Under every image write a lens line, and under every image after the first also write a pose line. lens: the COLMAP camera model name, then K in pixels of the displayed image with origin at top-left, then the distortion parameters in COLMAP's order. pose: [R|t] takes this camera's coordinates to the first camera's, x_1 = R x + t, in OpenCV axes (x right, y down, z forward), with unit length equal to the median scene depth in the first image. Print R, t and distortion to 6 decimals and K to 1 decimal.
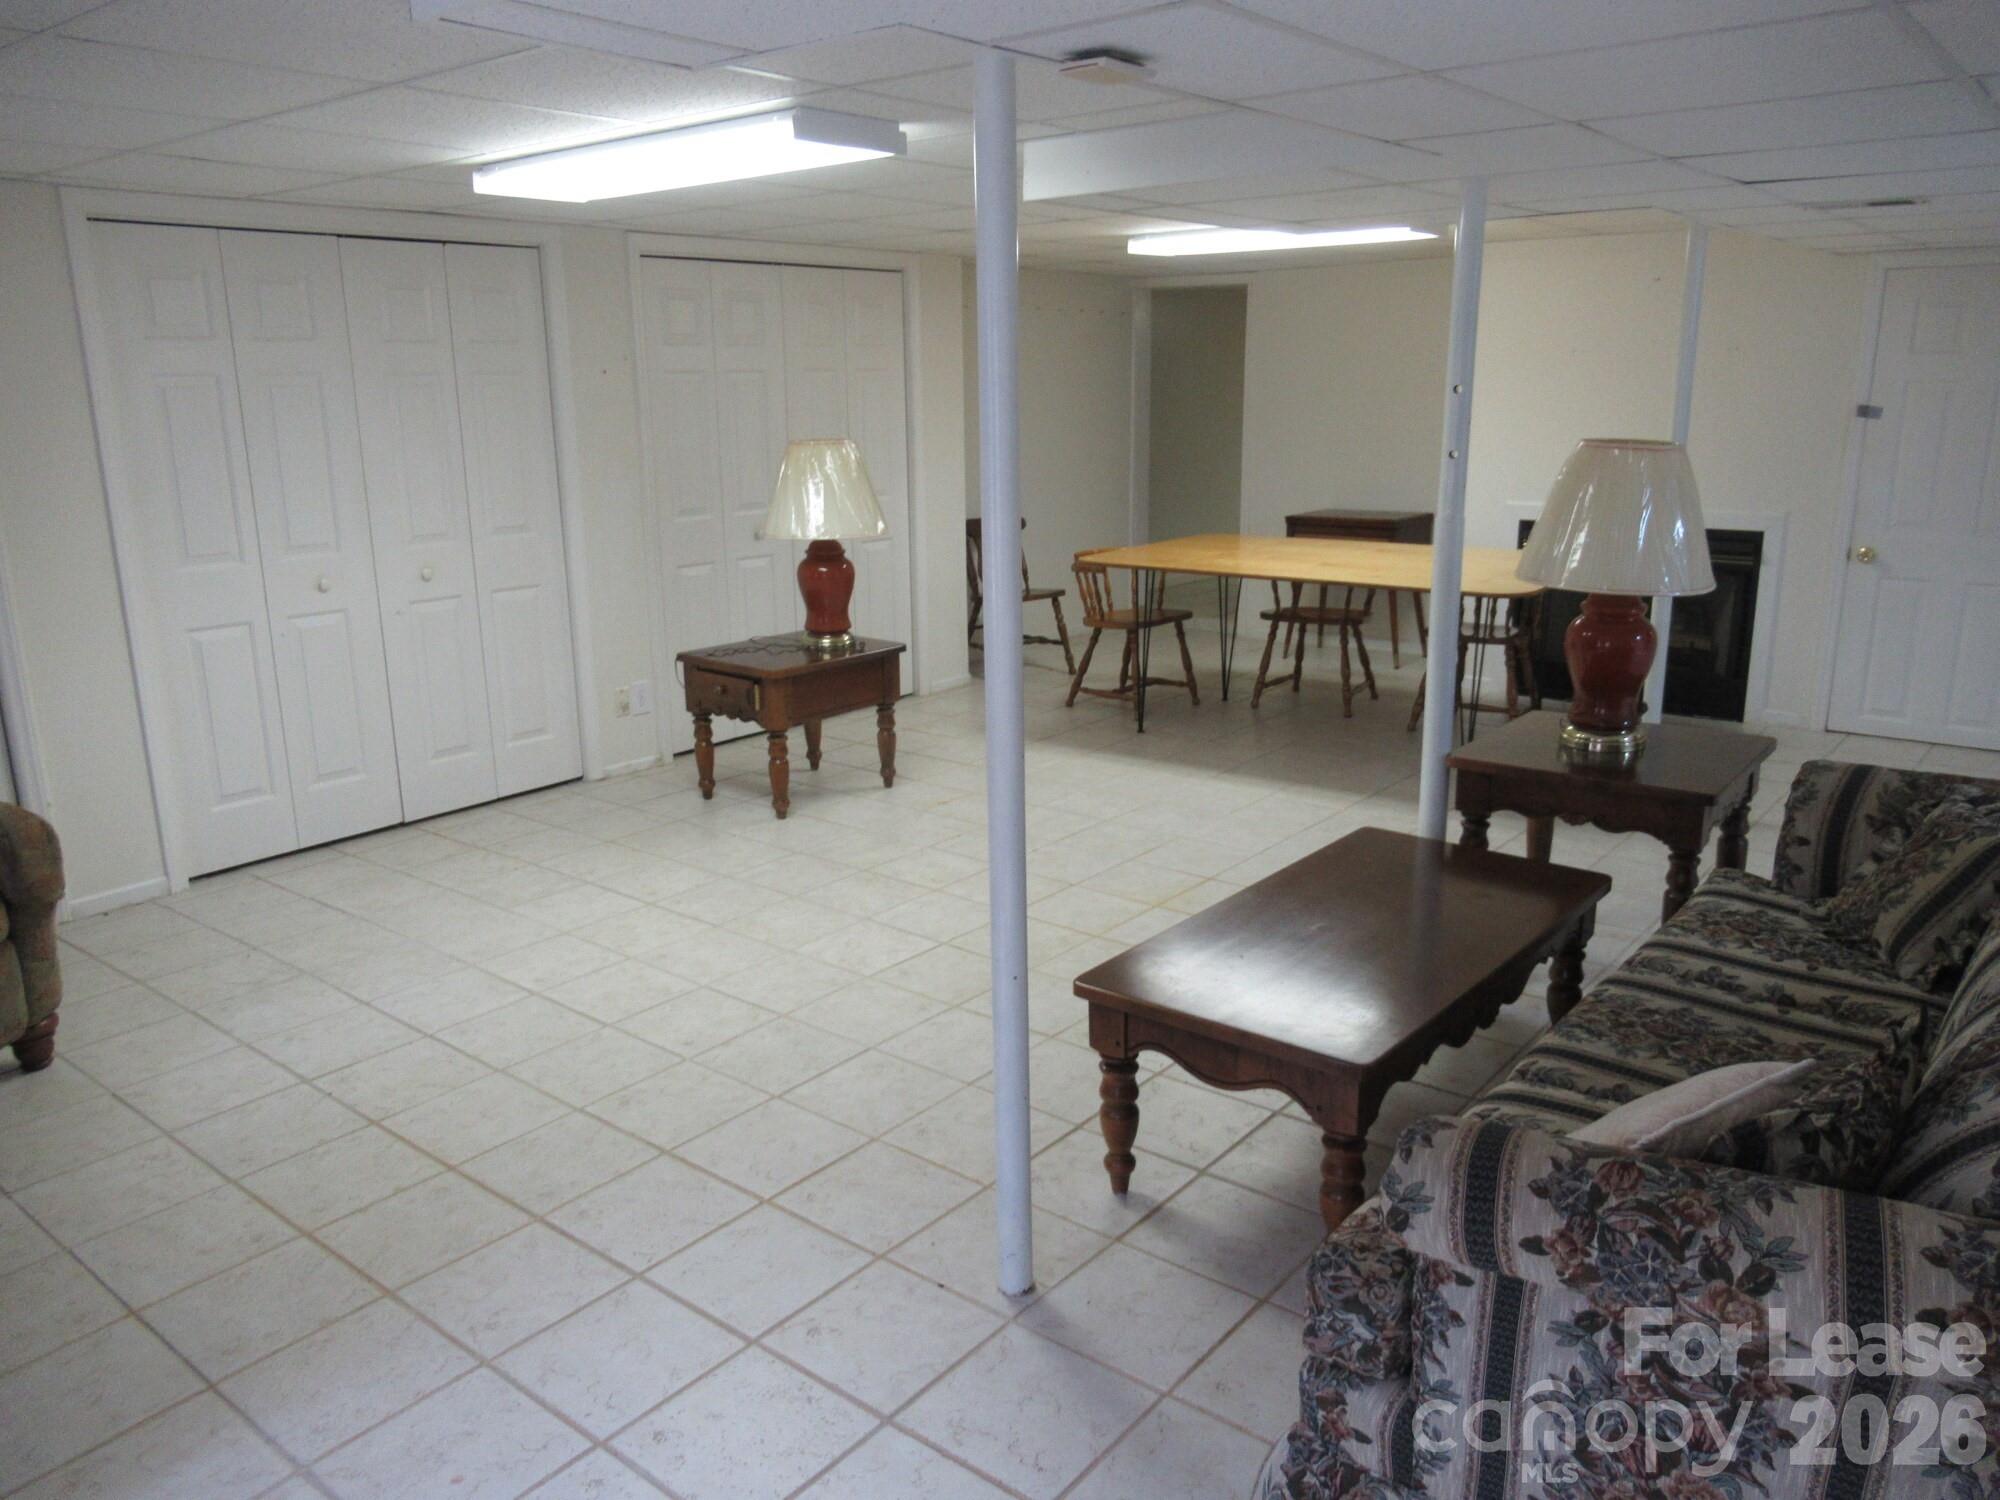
lens RADIAL K [[1492.0, 0, 1001.2], [0, 1492.0, 735.9], [0, 0, 1]] dist [0.002142, -0.000174]
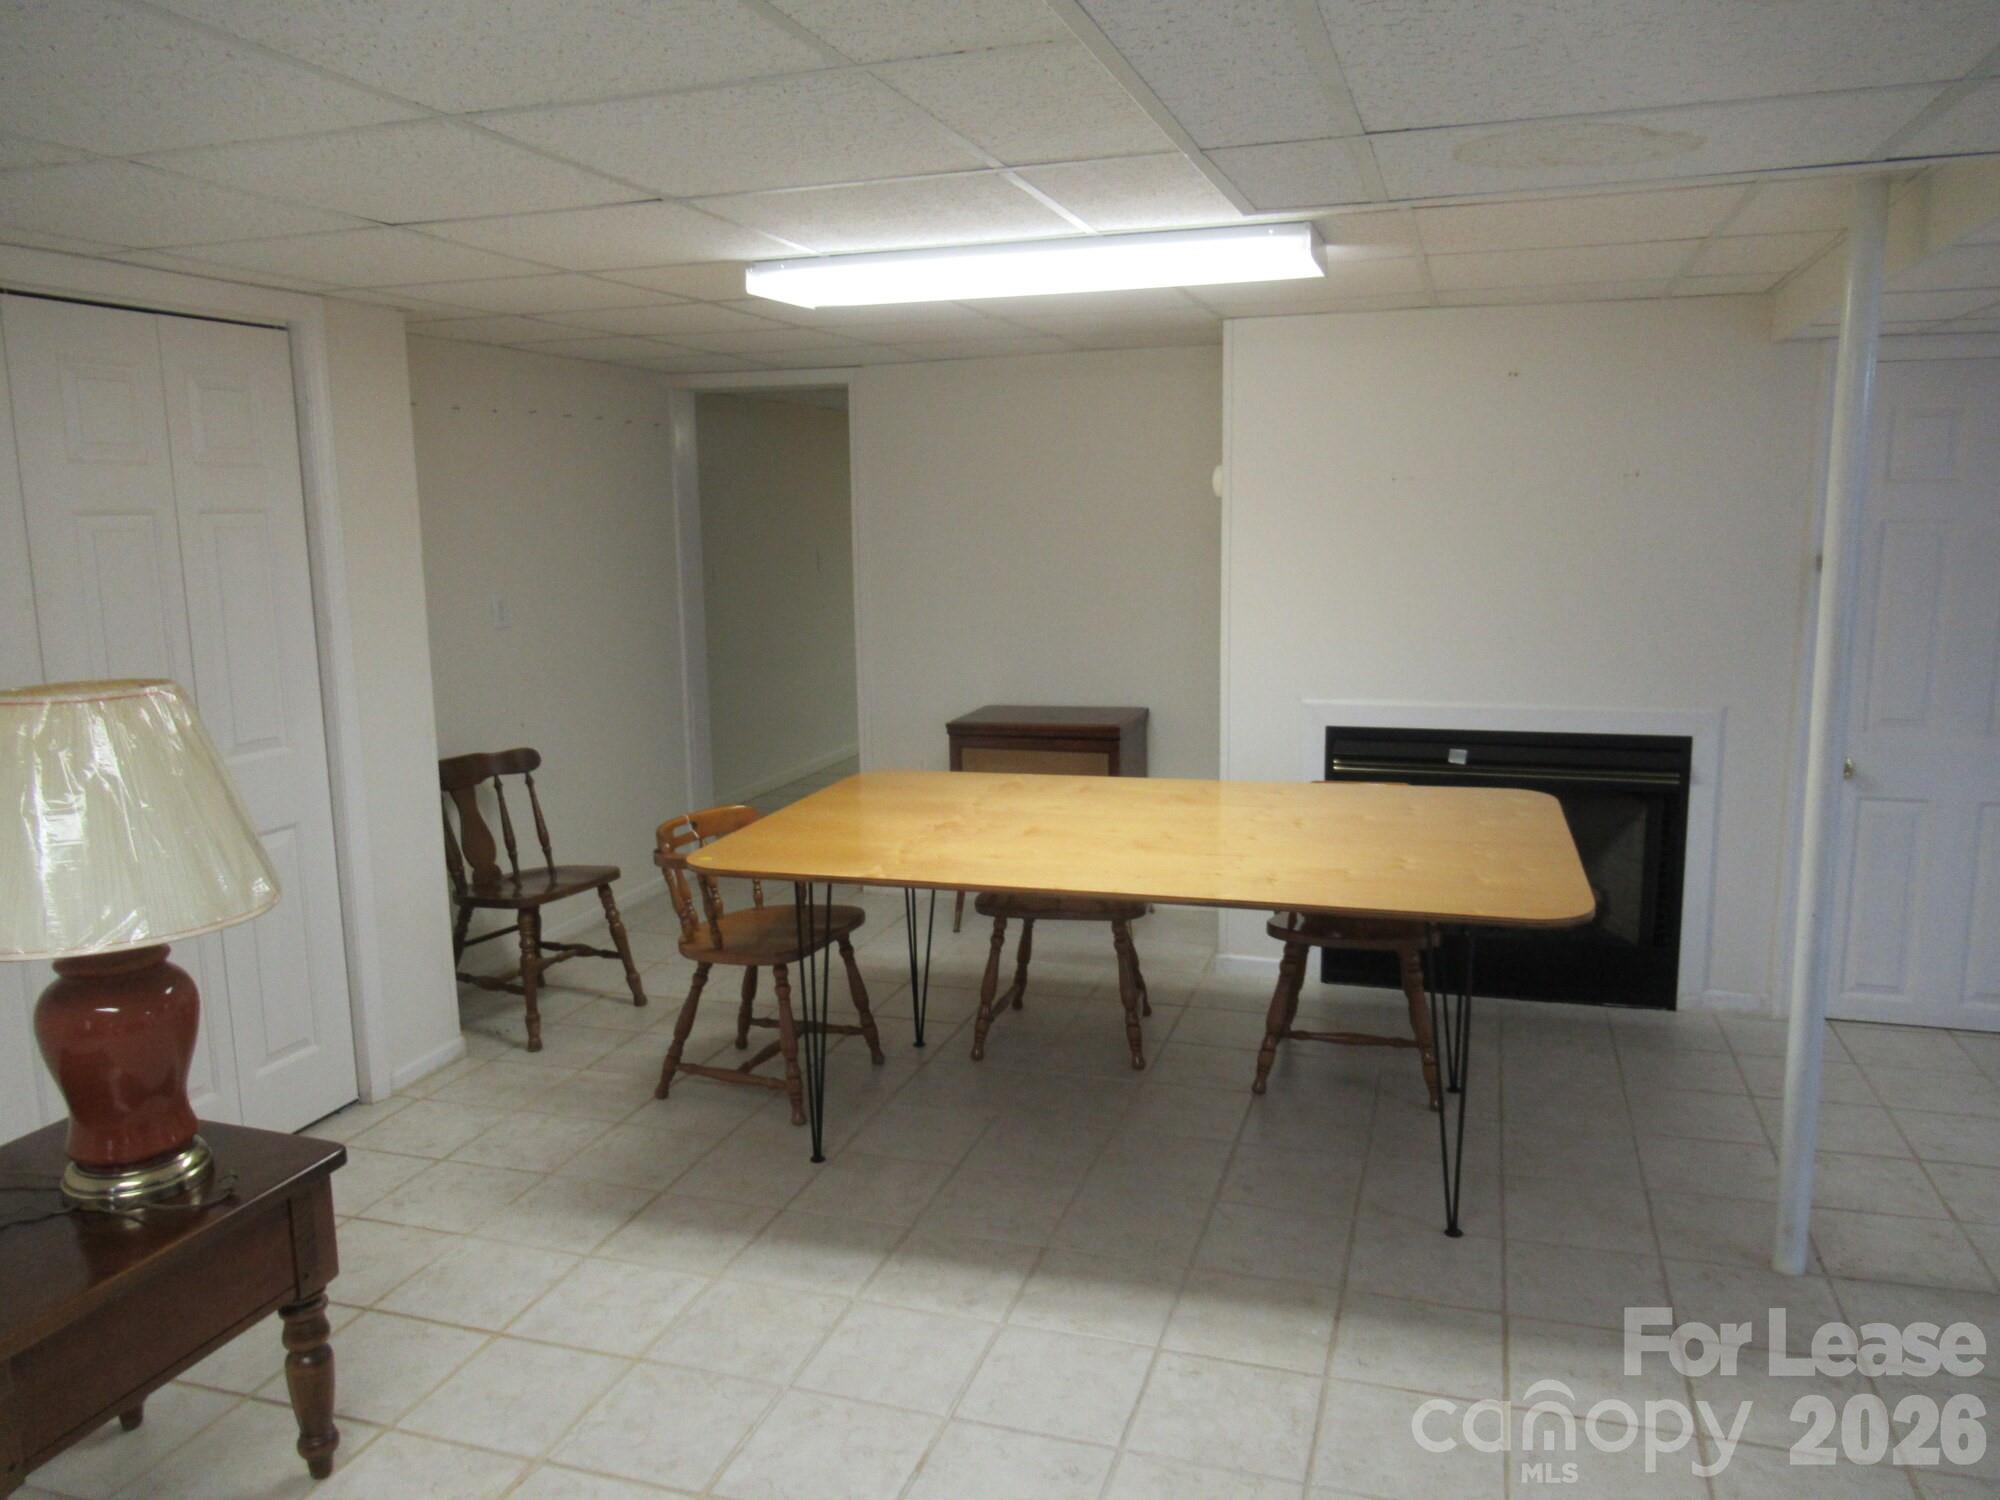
lens RADIAL K [[1492.0, 0, 991.4], [0, 1492.0, 760.7], [0, 0, 1]] dist [0.002142, -0.000174]
pose [[0.934902, -0.063263, 0.349223, -0.030759], [0.089037, 0.994324, -0.058236, -0.117753], [-0.343557, 0.085539, 0.935228, 0.483234]]
